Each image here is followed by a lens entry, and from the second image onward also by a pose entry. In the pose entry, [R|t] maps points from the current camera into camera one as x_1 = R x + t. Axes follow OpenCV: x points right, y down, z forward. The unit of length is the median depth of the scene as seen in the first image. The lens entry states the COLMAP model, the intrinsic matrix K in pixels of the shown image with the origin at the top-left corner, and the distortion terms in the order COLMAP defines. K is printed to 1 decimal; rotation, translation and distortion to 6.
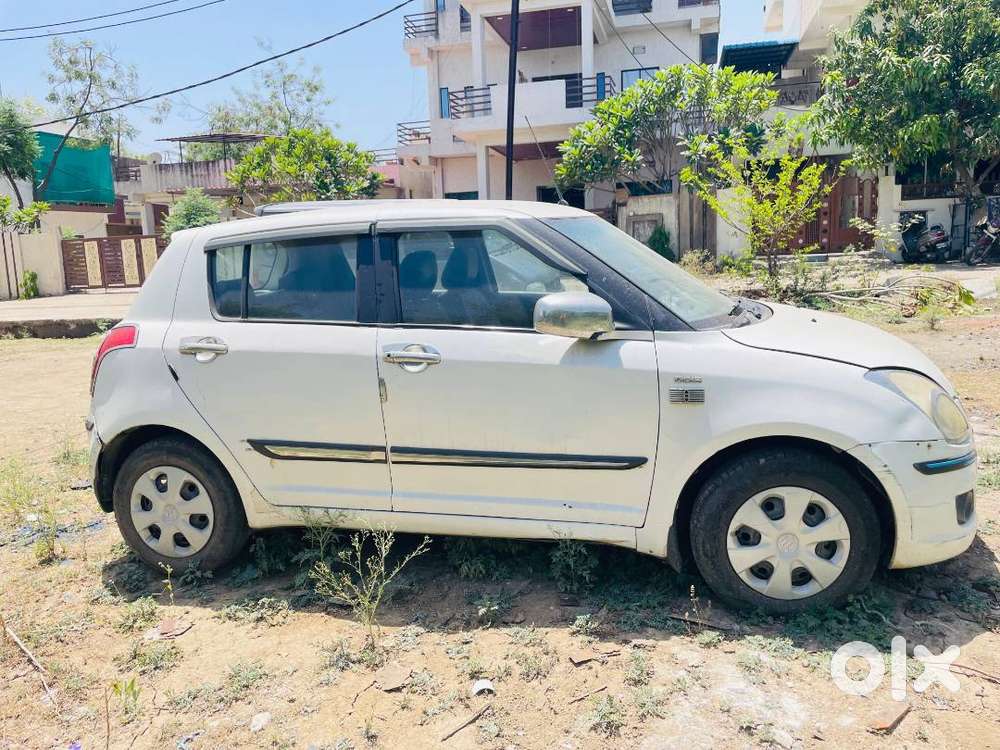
lens RADIAL K [[740.6, 0, 500.0], [0, 740.6, 375.0], [0, 0, 1]] dist [0.093369, -0.112766]
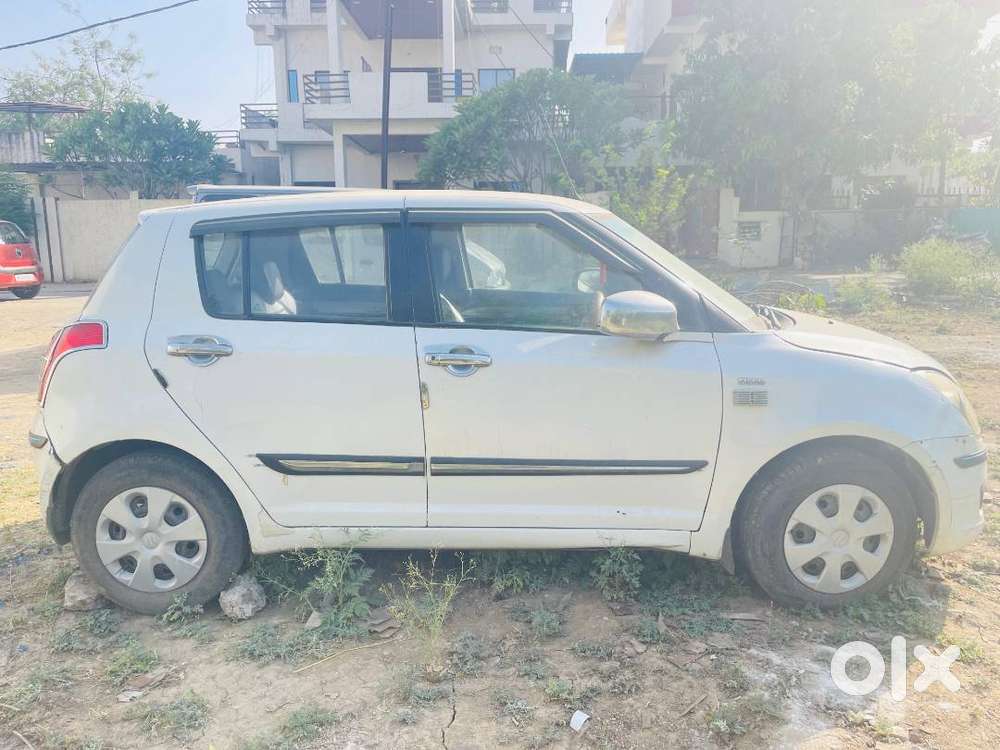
lens RADIAL K [[736.3, 0, 500.4], [0, 736.3, 390.8], [0, 0, 1]] dist [0.084888, -0.100568]
pose [[0.974504, -0.011811, 0.224059, -0.243181], [0.006255, 0.999655, 0.025491, -0.006963], [-0.224282, -0.023440, 0.974242, 0.088301]]
